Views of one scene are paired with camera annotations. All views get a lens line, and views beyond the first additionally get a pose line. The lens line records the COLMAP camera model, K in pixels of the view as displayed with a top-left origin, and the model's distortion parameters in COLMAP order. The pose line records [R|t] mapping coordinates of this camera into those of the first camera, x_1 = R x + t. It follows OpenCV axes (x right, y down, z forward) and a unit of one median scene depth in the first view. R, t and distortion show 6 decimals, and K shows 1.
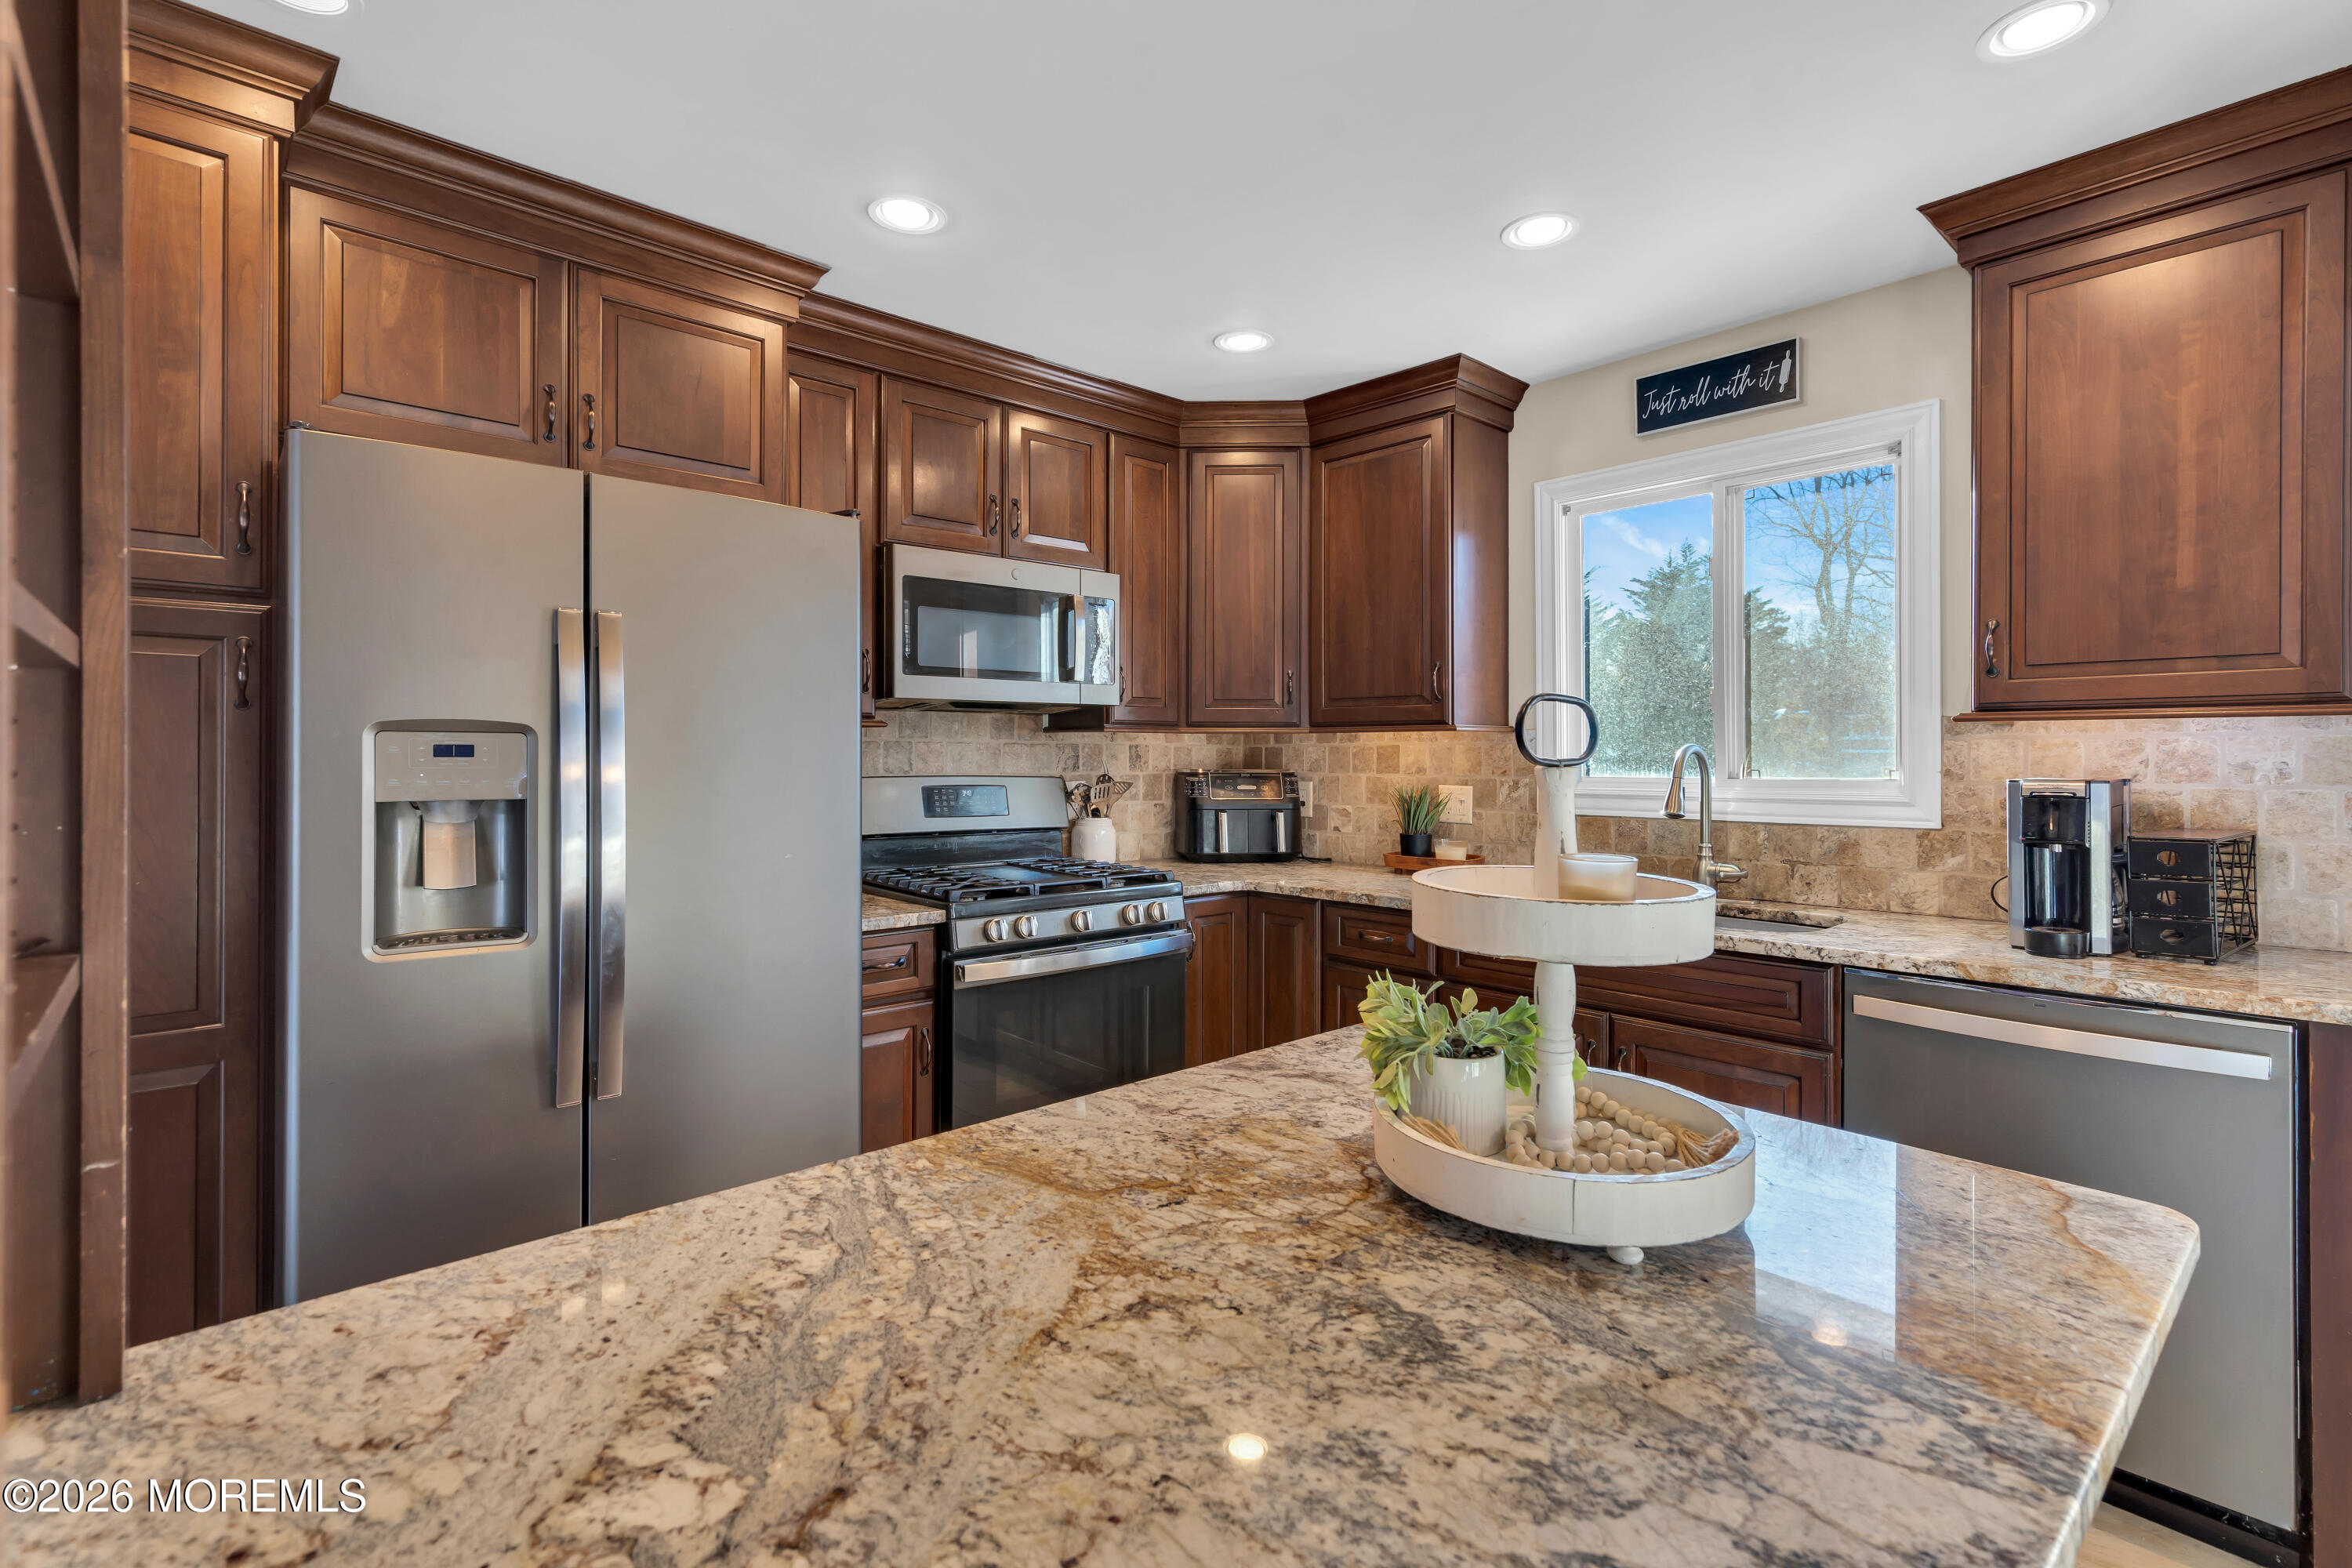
lens RADIAL K [[1079.7, 0, 1169.0], [0, 1079.7, 762.5], [0, 0, 1]] dist [-0.002836, 0.002190]
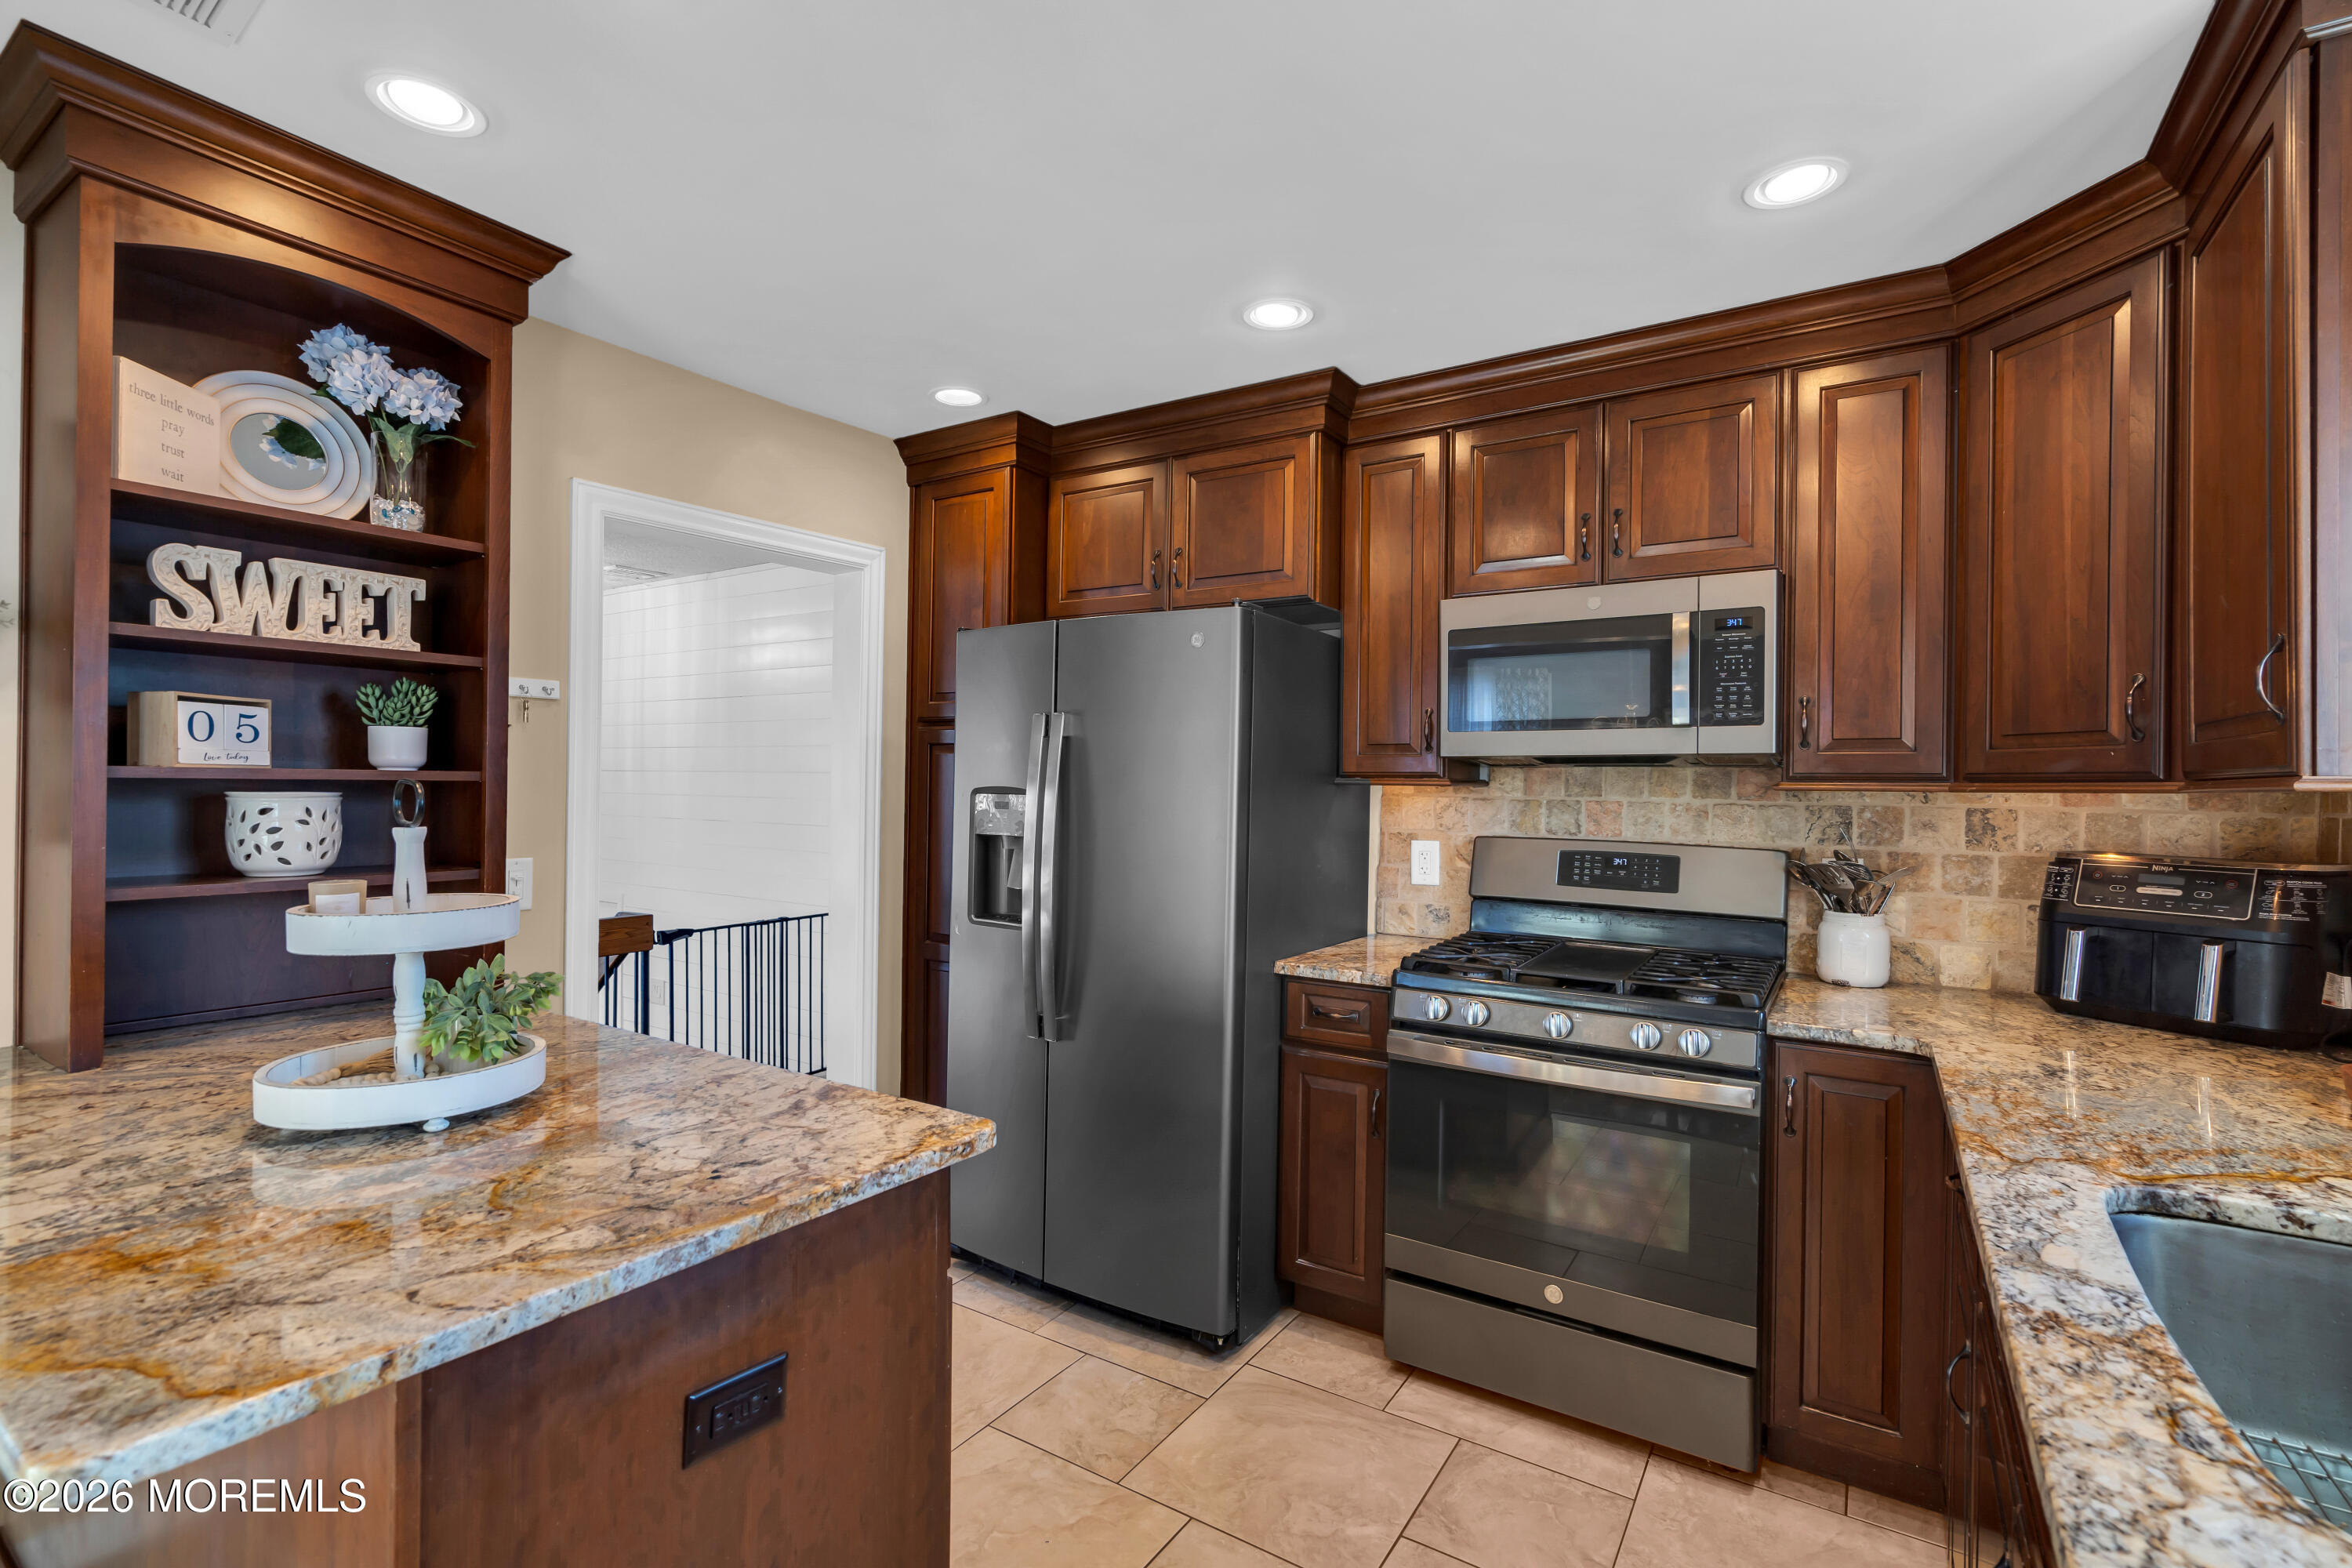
lens RADIAL K [[1079.7, 0, 1193.6], [0, 1079.7, 783.8], [0, 0, 1]] dist [-0.002836, 0.002190]
pose [[0.260709, -0.002273, -0.965415, 0.549249], [-0.020843, 0.999751, -0.007982, -0.019782], [0.965192, 0.022203, 0.260597, 0.456332]]
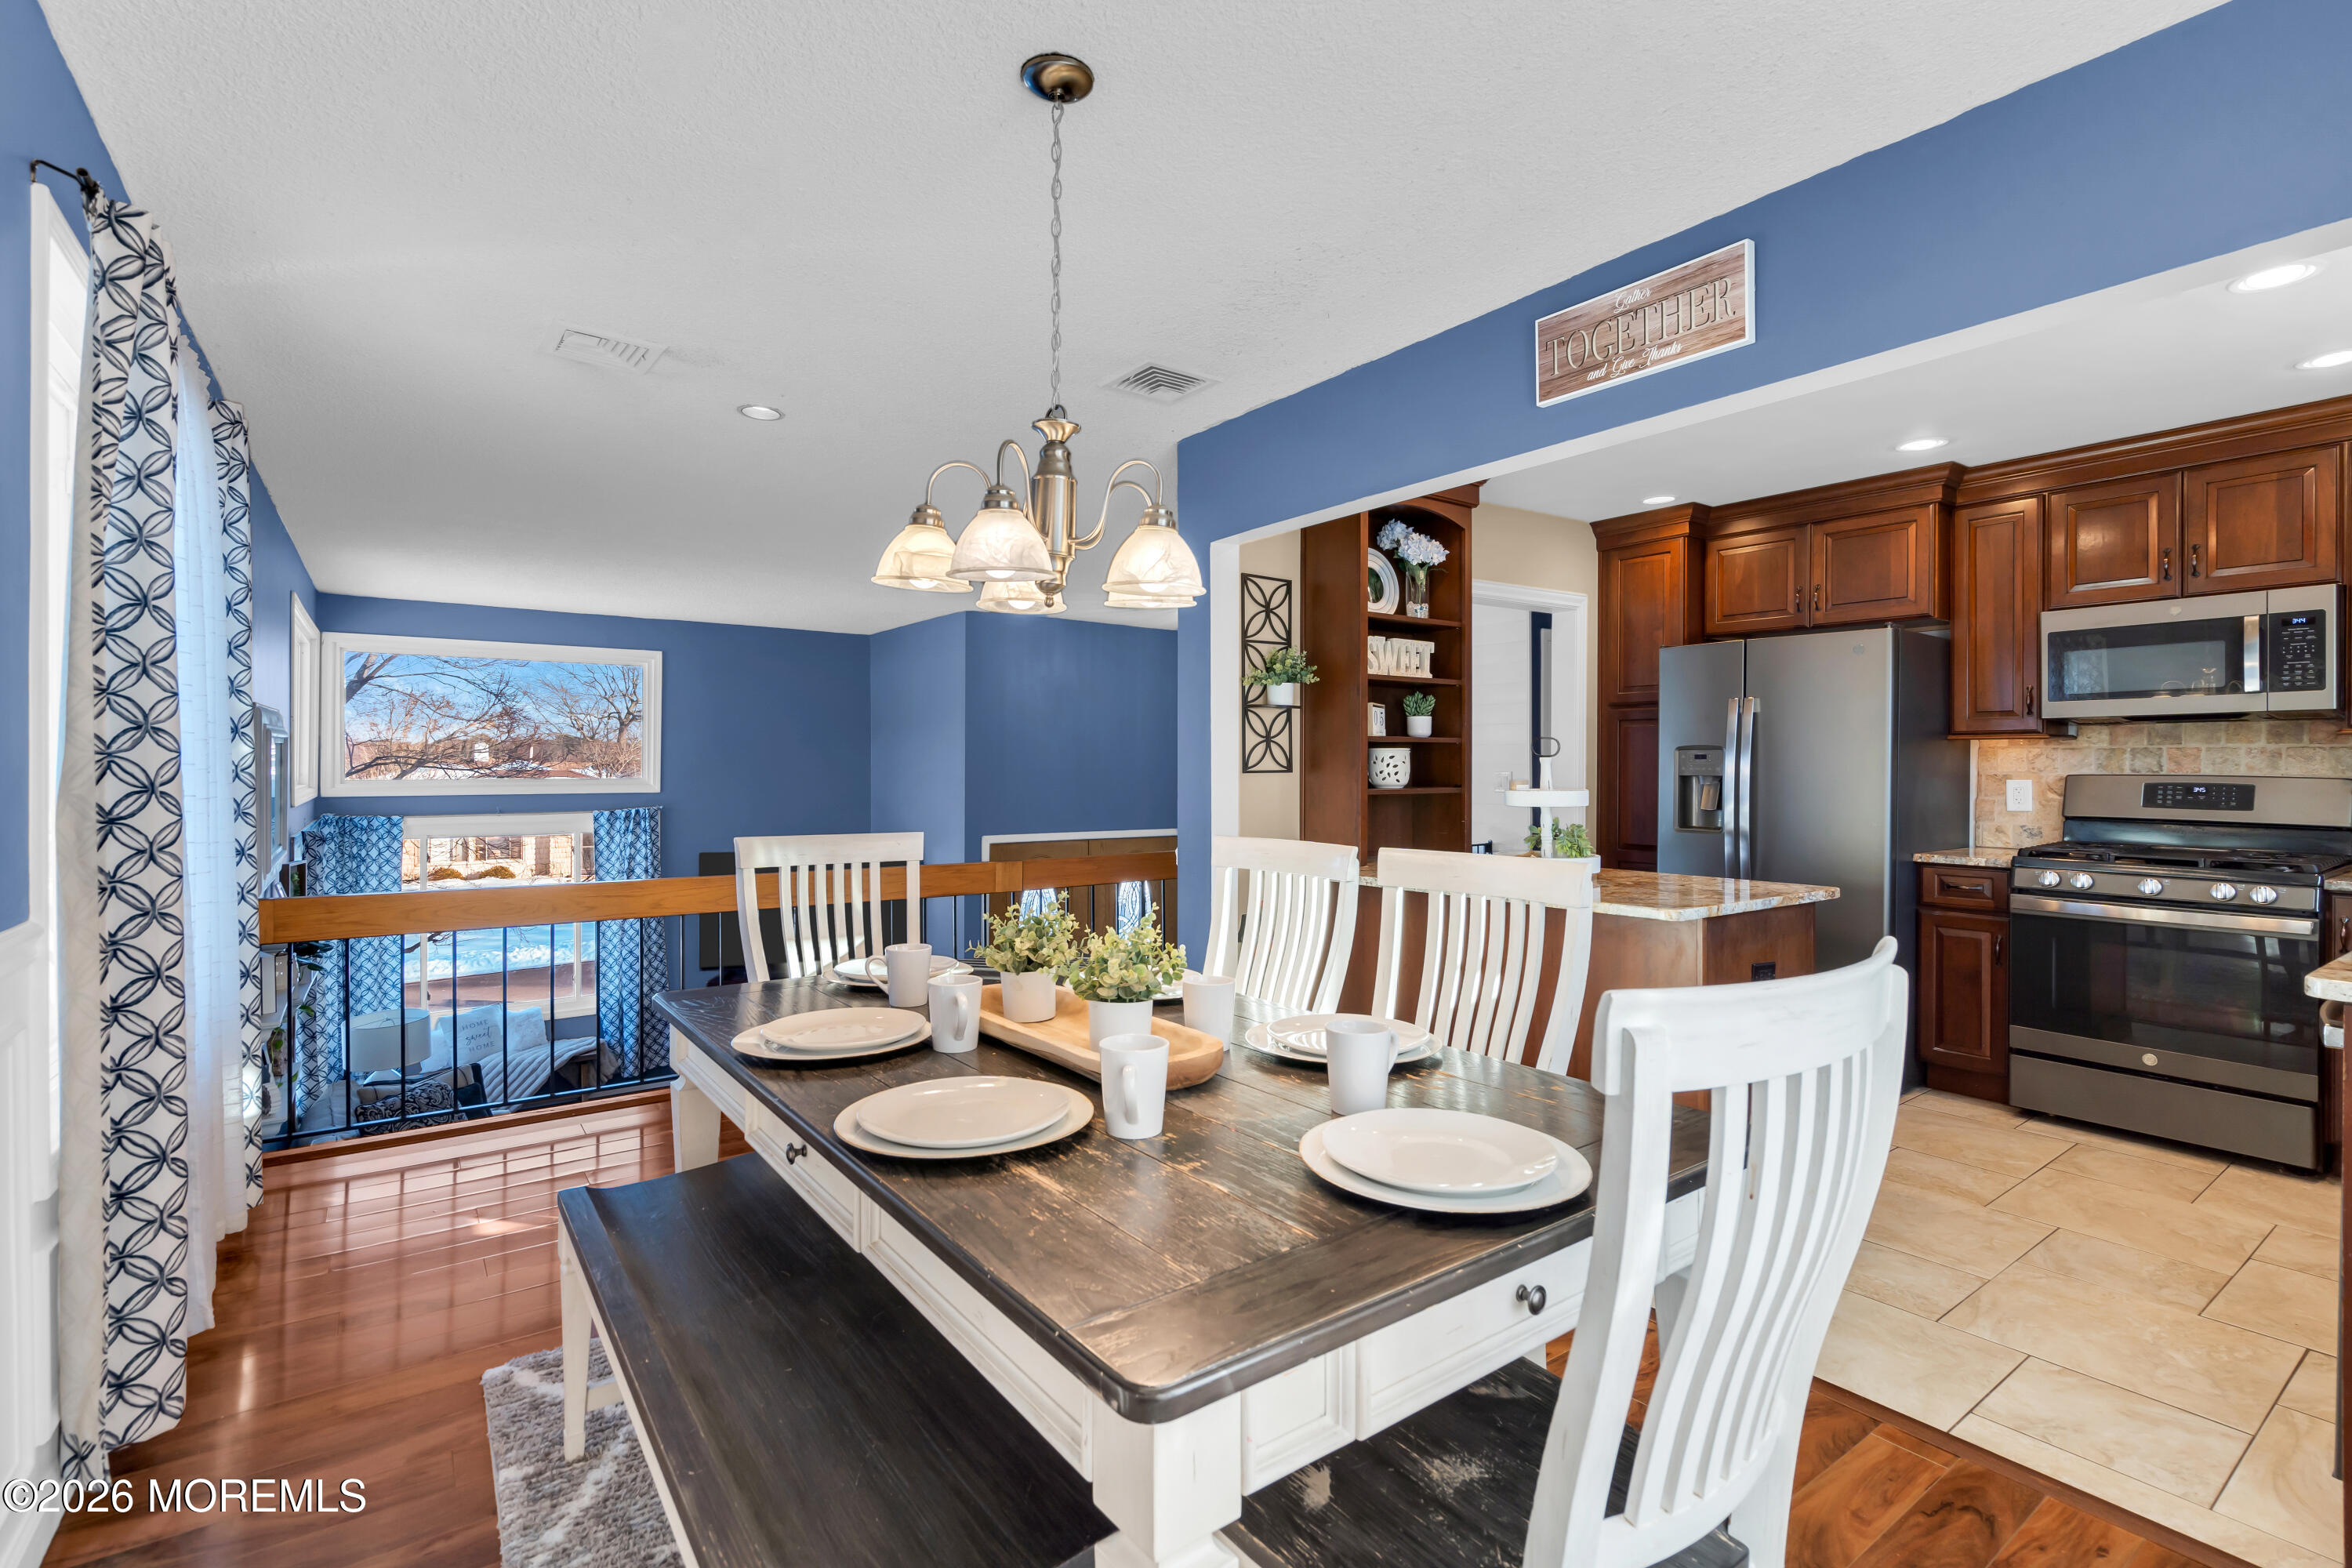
lens RADIAL K [[1079.7, 0, 1168.2], [0, 1079.7, 767.4], [0, 0, 1]] dist [-0.002836, 0.002190]
pose [[-0.114885, -0.002181, -0.993376, 1.138140], [-0.011971, 0.999928, -0.000811, 0.018004], [0.993307, 0.011799, -0.114903, 0.002787]]
